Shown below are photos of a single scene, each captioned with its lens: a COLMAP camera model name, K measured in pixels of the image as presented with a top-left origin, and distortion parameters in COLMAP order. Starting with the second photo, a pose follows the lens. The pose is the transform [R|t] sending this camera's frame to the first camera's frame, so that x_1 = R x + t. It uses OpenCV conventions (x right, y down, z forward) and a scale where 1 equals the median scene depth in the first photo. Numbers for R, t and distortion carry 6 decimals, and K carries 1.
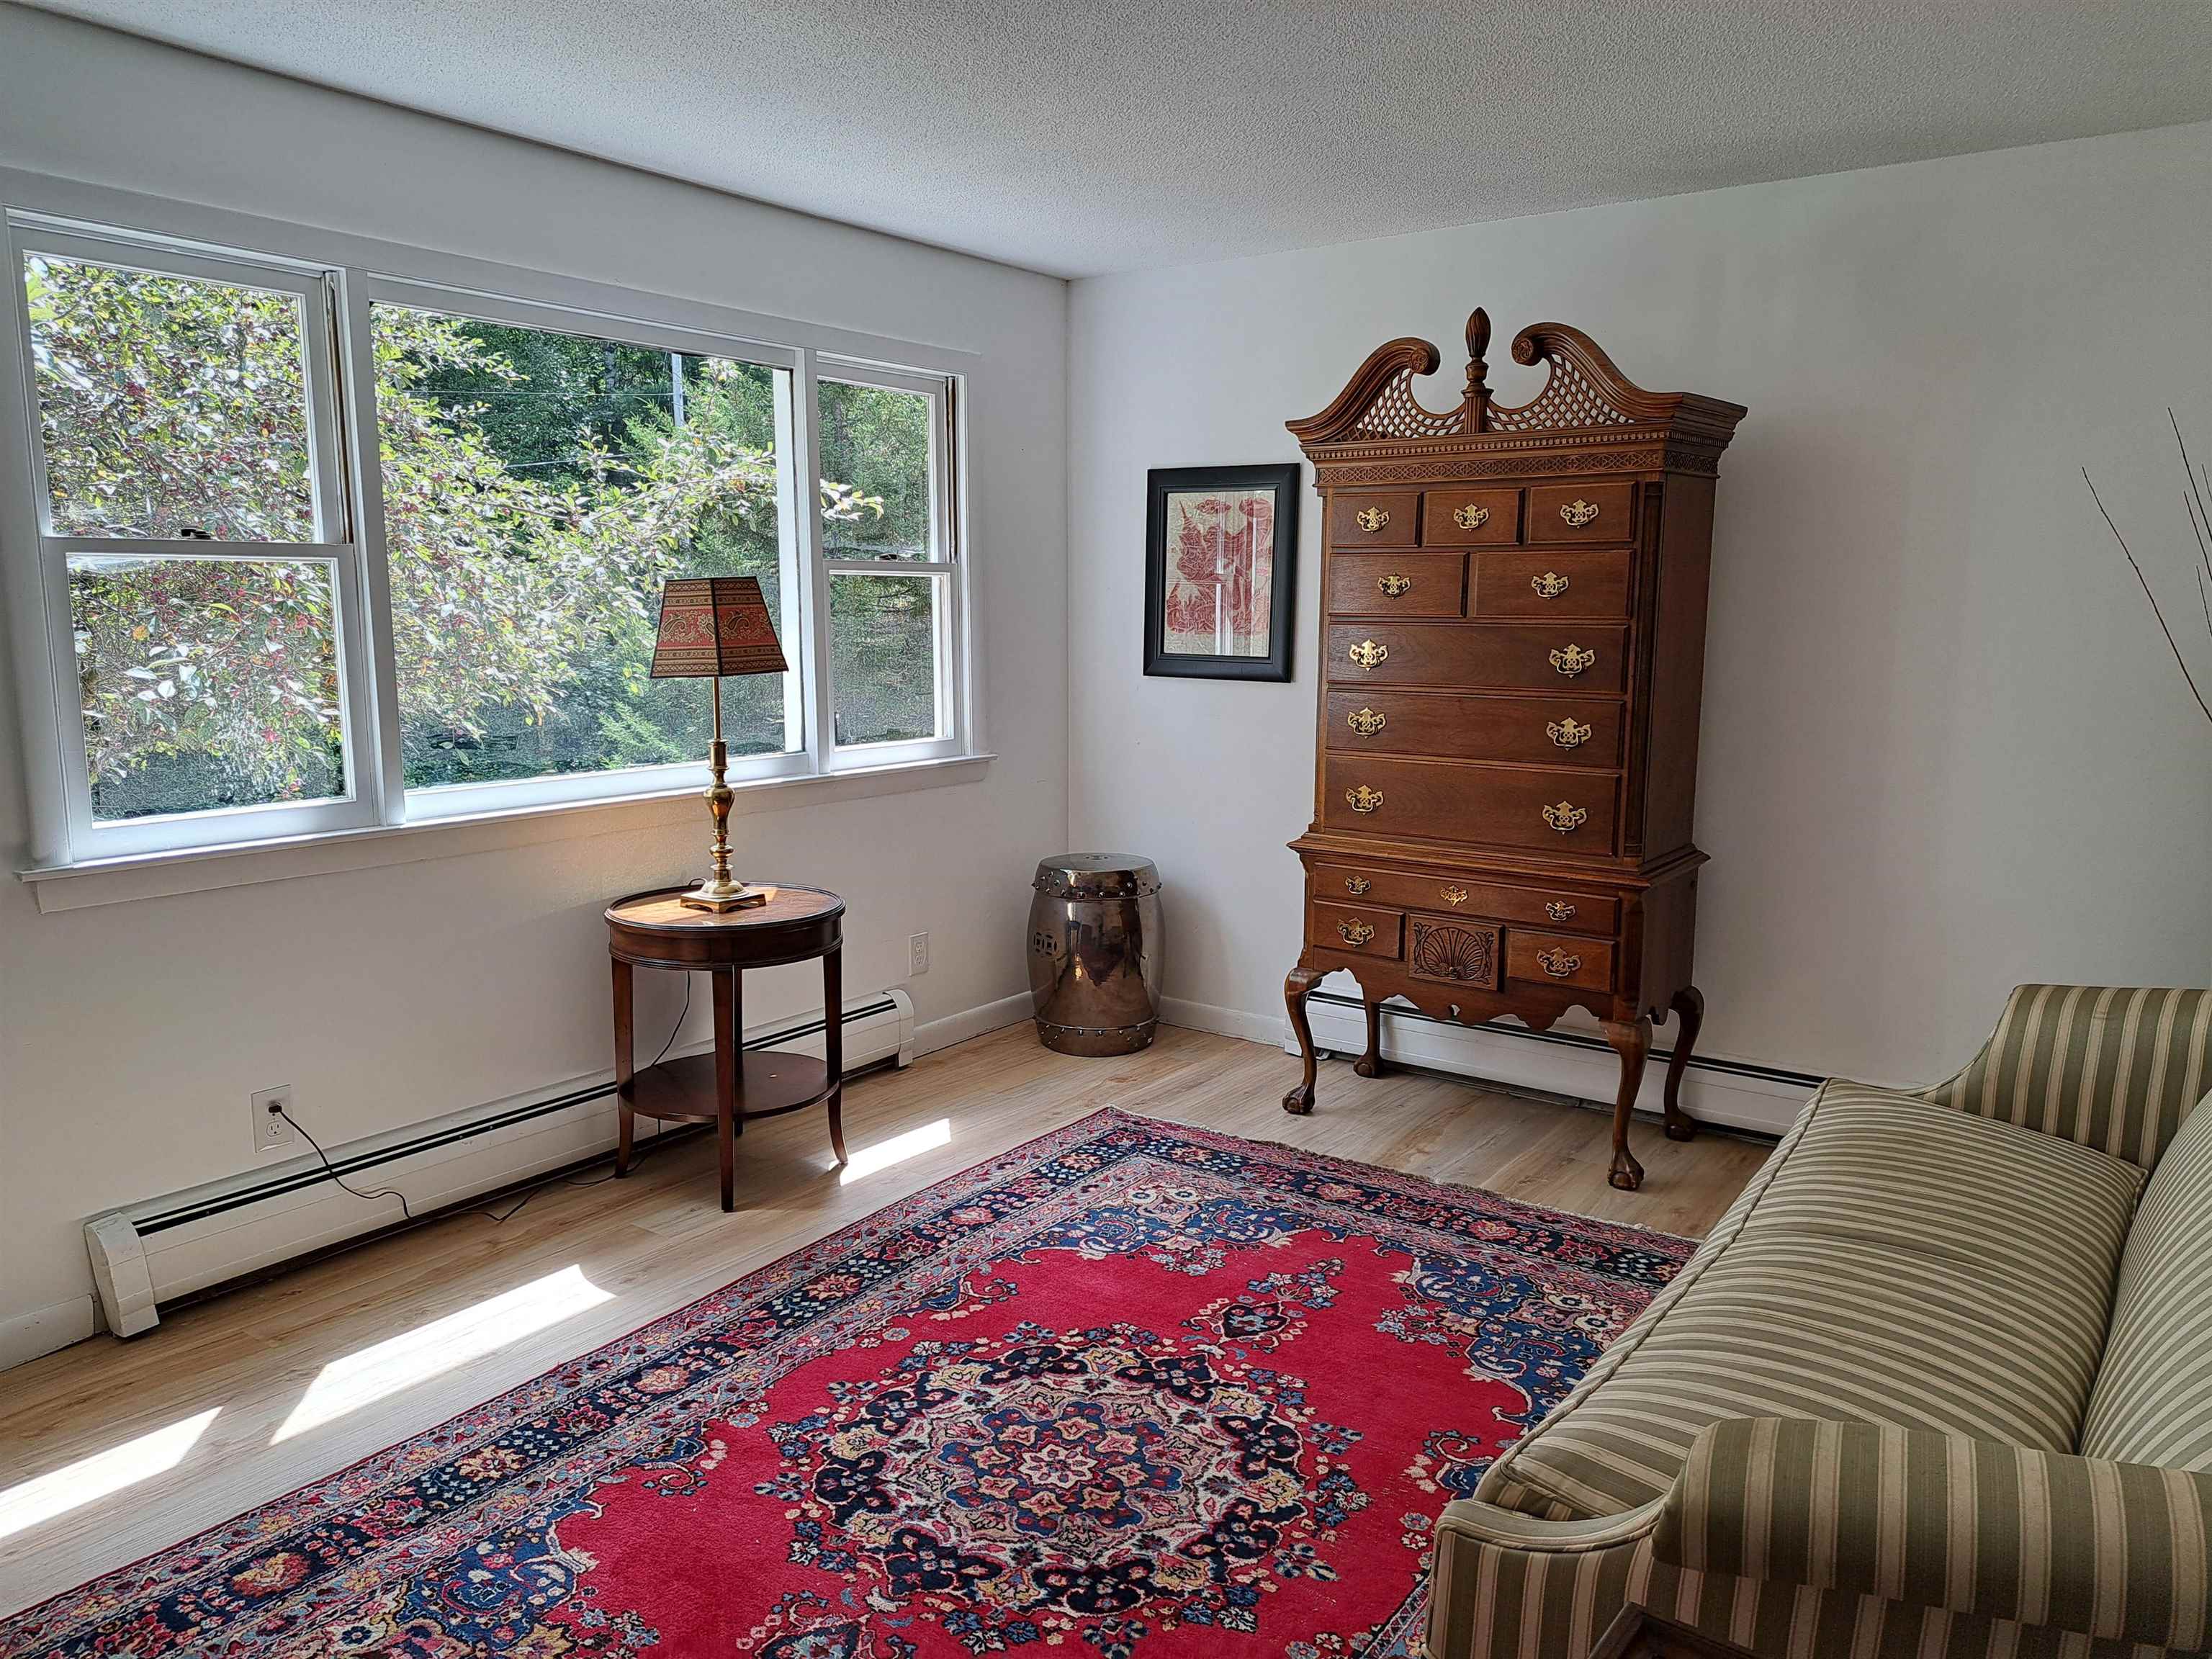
lens RADIAL K [[1587.6, 0, 1098.1], [0, 1587.6, 834.4], [0, 0, 1]] dist [0.093687, -0.108001]
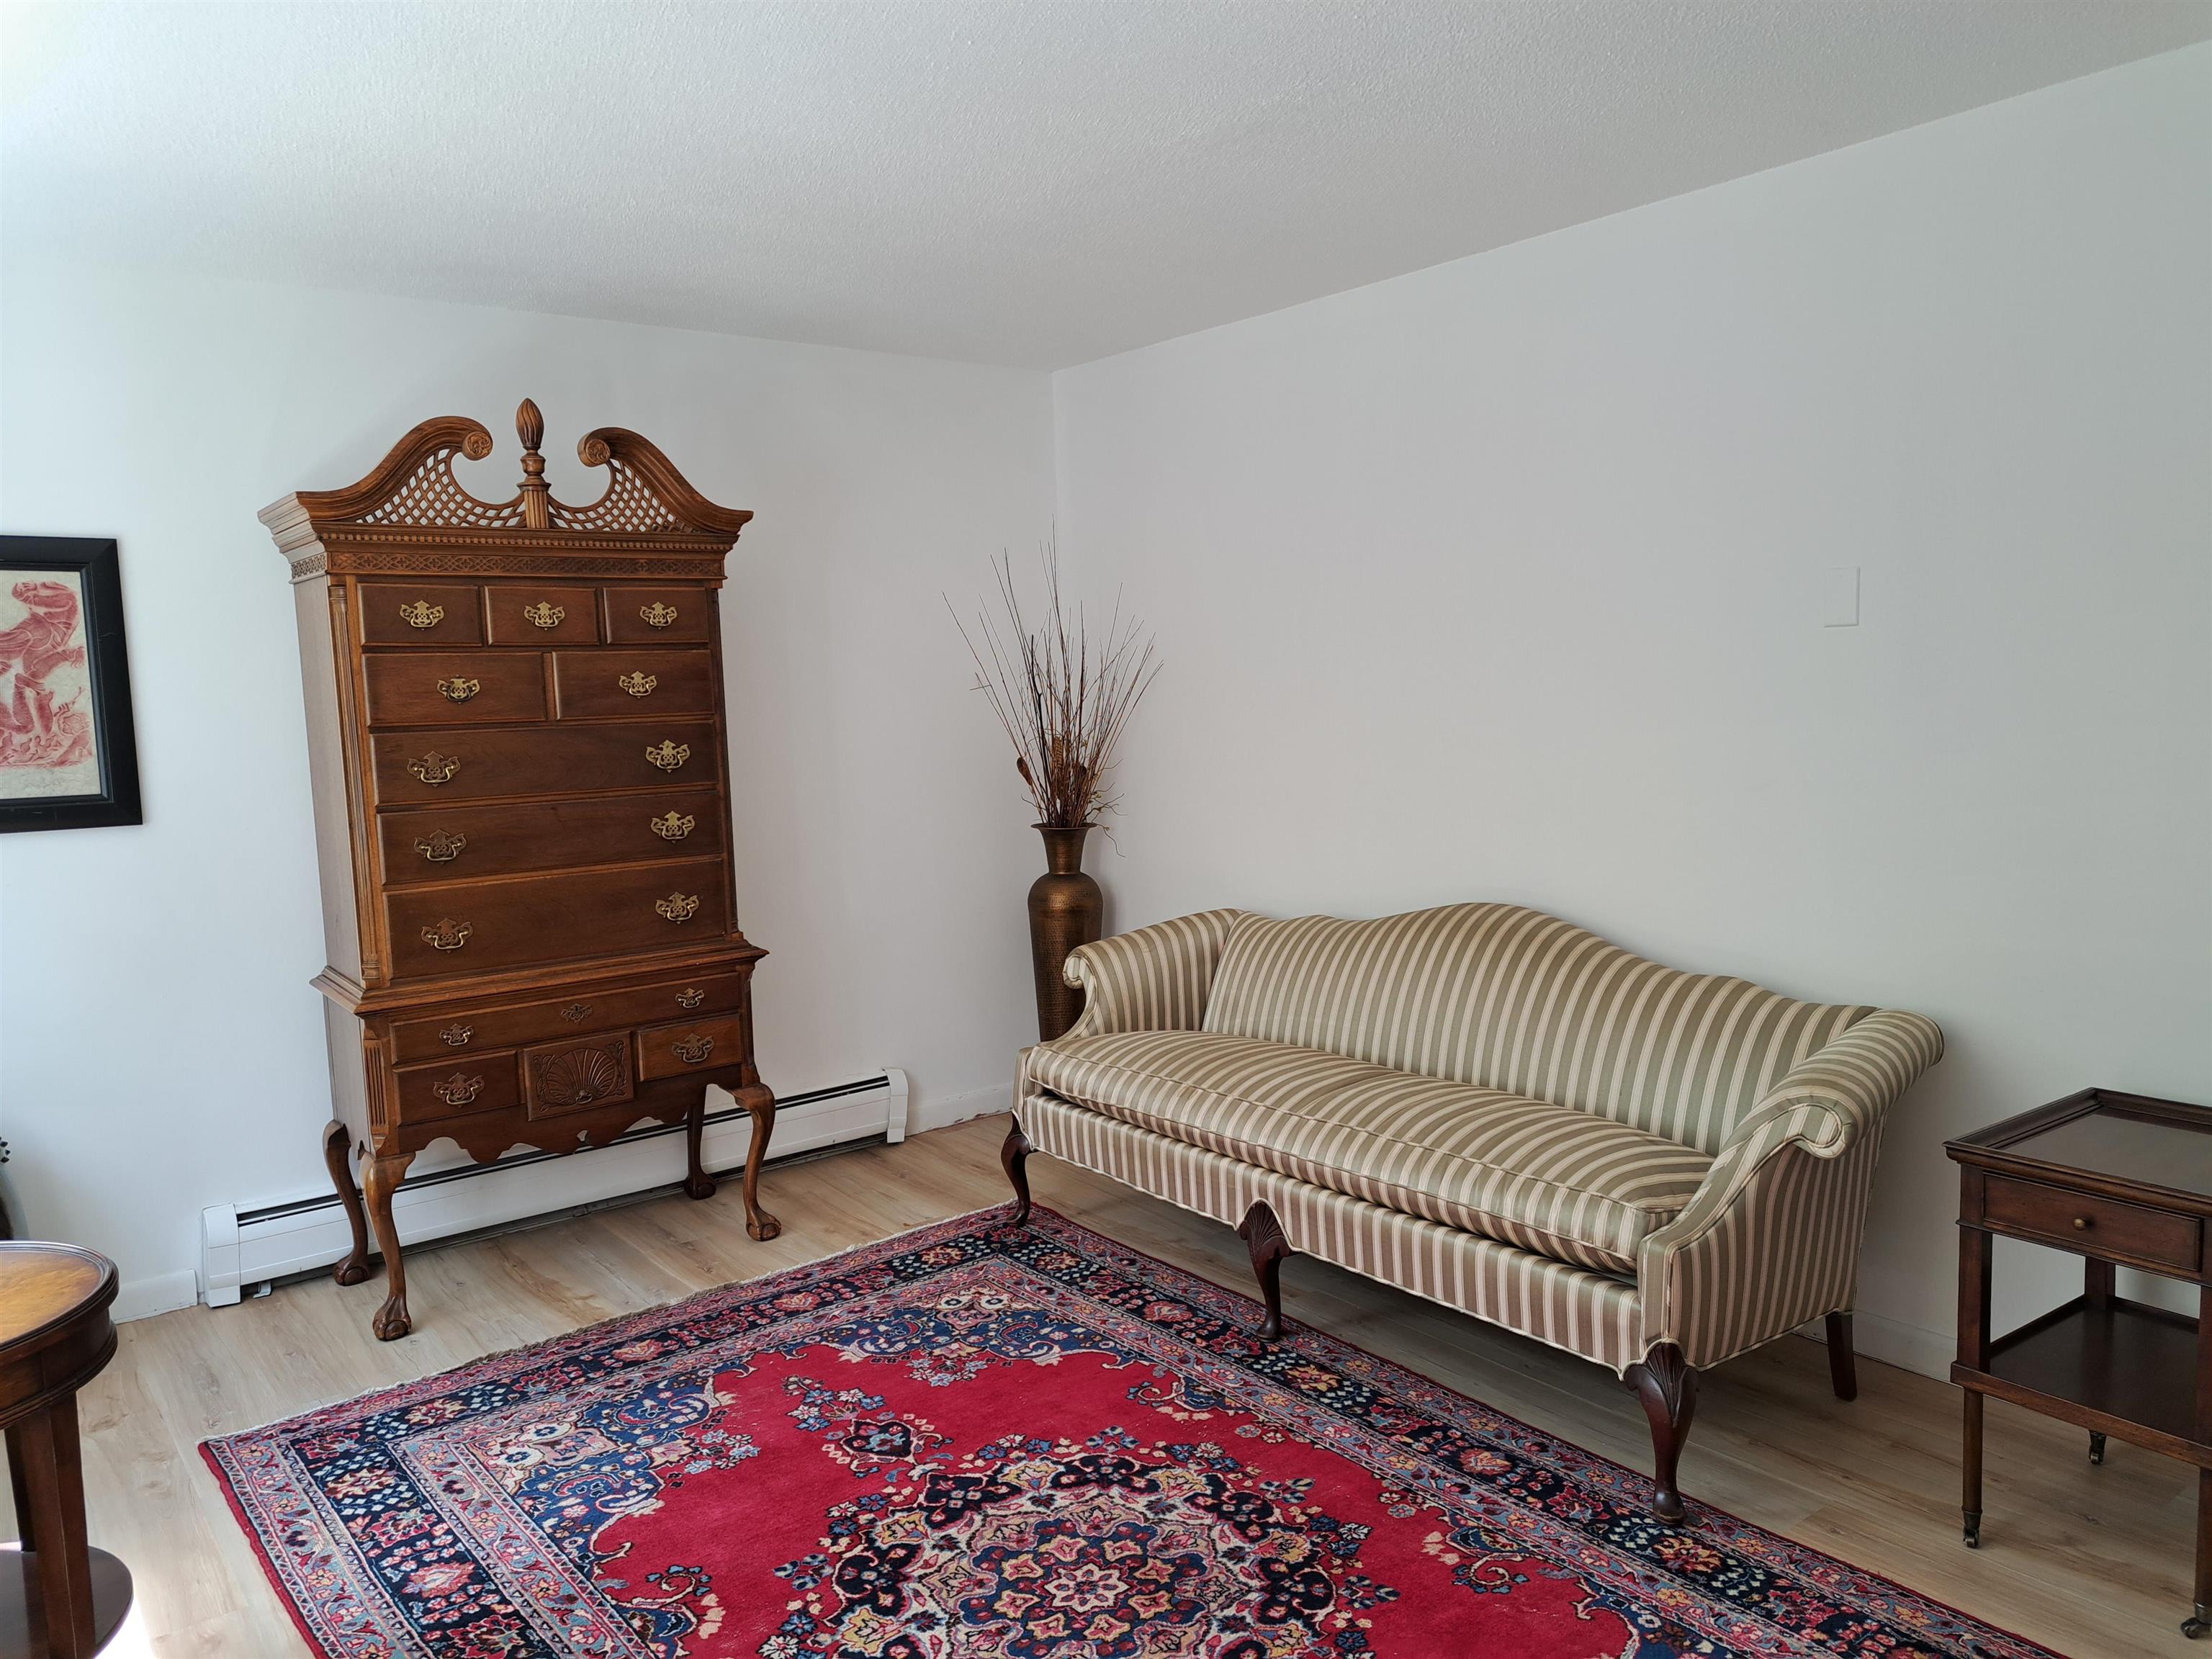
lens RADIAL K [[1587.6, 0, 1098.1], [0, 1587.6, 834.4], [0, 0, 1]] dist [0.093687, -0.108001]
pose [[0.281341, -0.110418, 0.953234, -0.617435], [0.179204, 0.981928, 0.060851, -0.072496], [-0.942727, 0.153704, 0.296044, 0.445155]]
